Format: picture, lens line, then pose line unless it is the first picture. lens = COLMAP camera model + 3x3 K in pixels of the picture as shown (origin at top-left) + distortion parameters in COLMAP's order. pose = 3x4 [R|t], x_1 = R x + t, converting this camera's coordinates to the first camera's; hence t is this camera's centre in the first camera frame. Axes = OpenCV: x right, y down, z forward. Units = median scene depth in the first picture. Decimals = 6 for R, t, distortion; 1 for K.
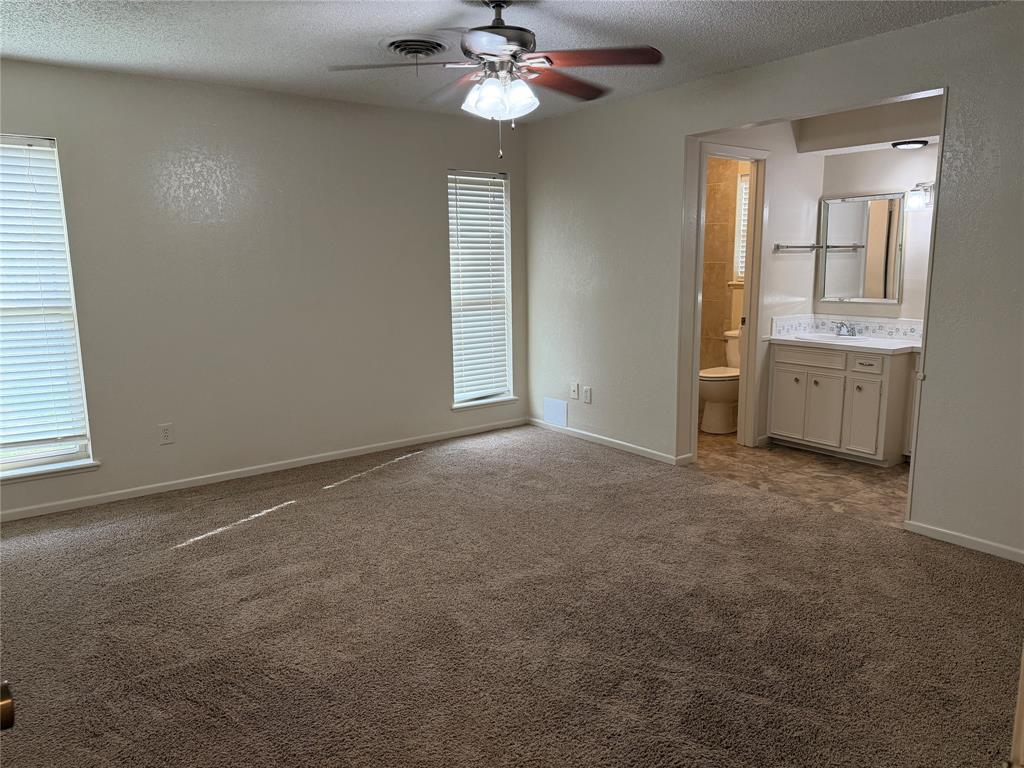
lens RADIAL K [[725.2, 0, 512.0], [0, 725.2, 384.0], [0, 0, 1]] dist [0.145714, -0.270466]
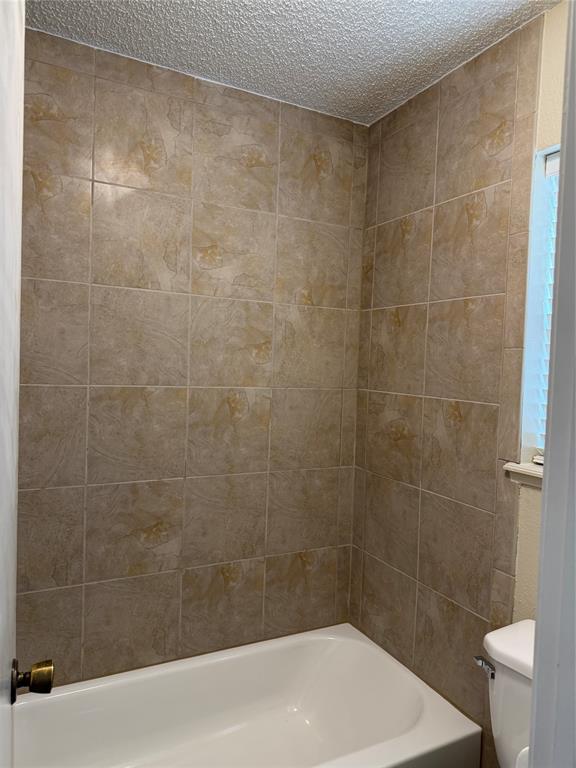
lens RADIAL K [[543.9, 0, 288.0], [0, 543.9, 384.0], [0, 0, 1]] dist [0.145714, -0.270466]
pose [[0.984283, 0.051678, -0.168868, 0.274080], [-0.074828, 0.988188, -0.133738, -0.154103], [0.159962, 0.144272, 0.976523, 0.842811]]
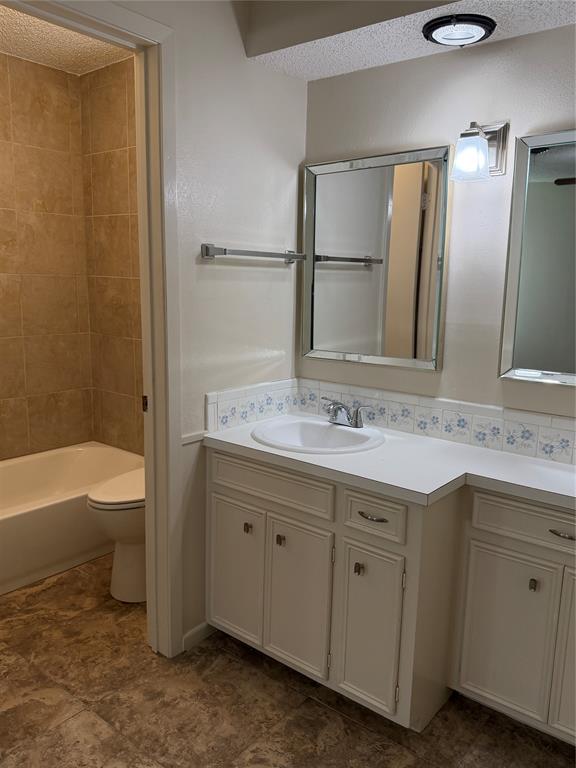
lens RADIAL K [[600.2, 0, 288.0], [0, 600.2, 384.0], [0, 0, 1]] dist [0.063457, -0.113522]
pose [[0.970044, -0.011441, 0.242660, 0.305553], [0.009605, 0.999916, 0.008747, -0.098975], [-0.242739, -0.006154, 0.970072, 0.588833]]
